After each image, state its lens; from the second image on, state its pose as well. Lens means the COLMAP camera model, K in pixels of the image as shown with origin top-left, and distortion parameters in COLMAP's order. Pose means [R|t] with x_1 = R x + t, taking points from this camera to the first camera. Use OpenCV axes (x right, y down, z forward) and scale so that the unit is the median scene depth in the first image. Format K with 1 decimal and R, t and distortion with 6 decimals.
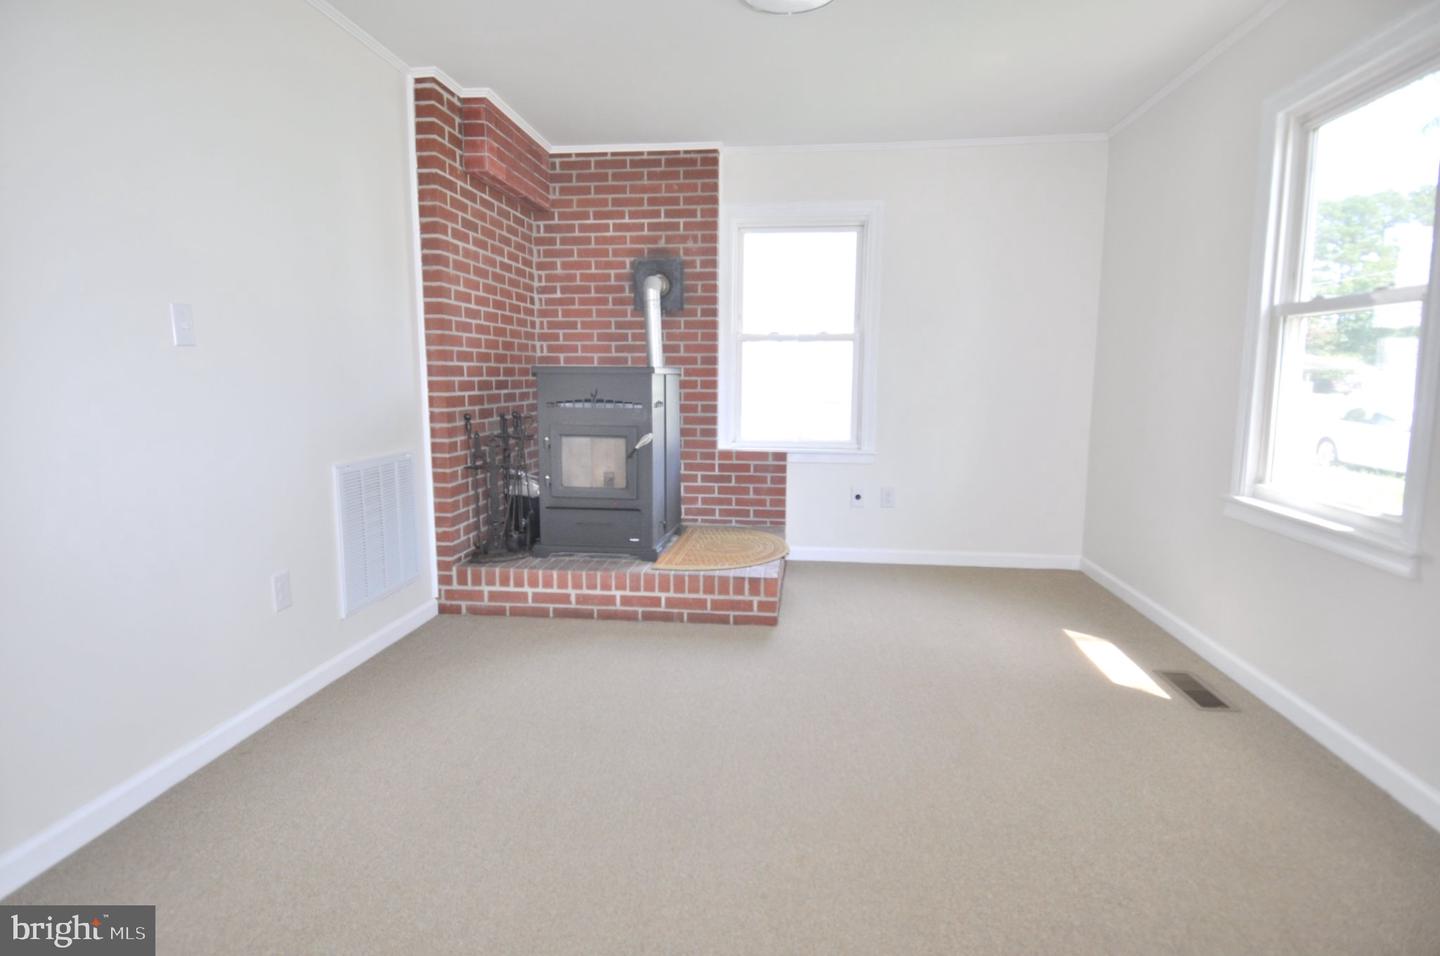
lens RADIAL K [[752.1, 0, 716.9], [0, 752.1, 473.8], [0, 0, 1]] dist [0.030509, -0.028370]
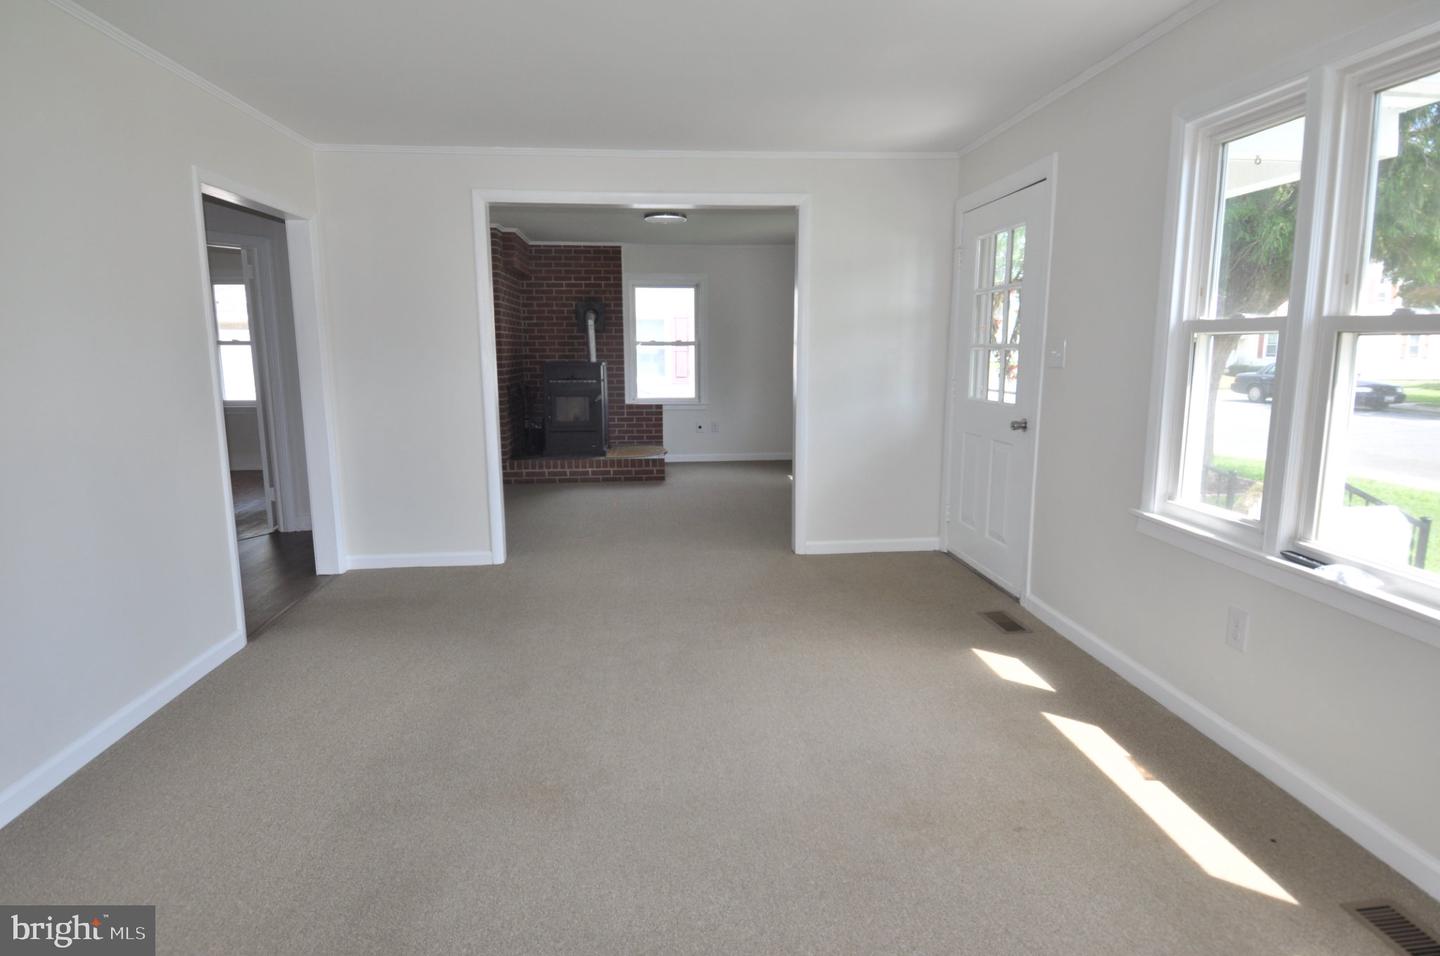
lens RADIAL K [[752.1, 0, 722.6], [0, 752.1, 472.6], [0, 0, 1]] dist [0.030509, -0.028370]
pose [[0.977990, -0.040849, 0.204613, -0.159137], [0.033573, 0.998679, 0.038906, 0.076618], [-0.205932, -0.031180, 0.978069, -0.922646]]
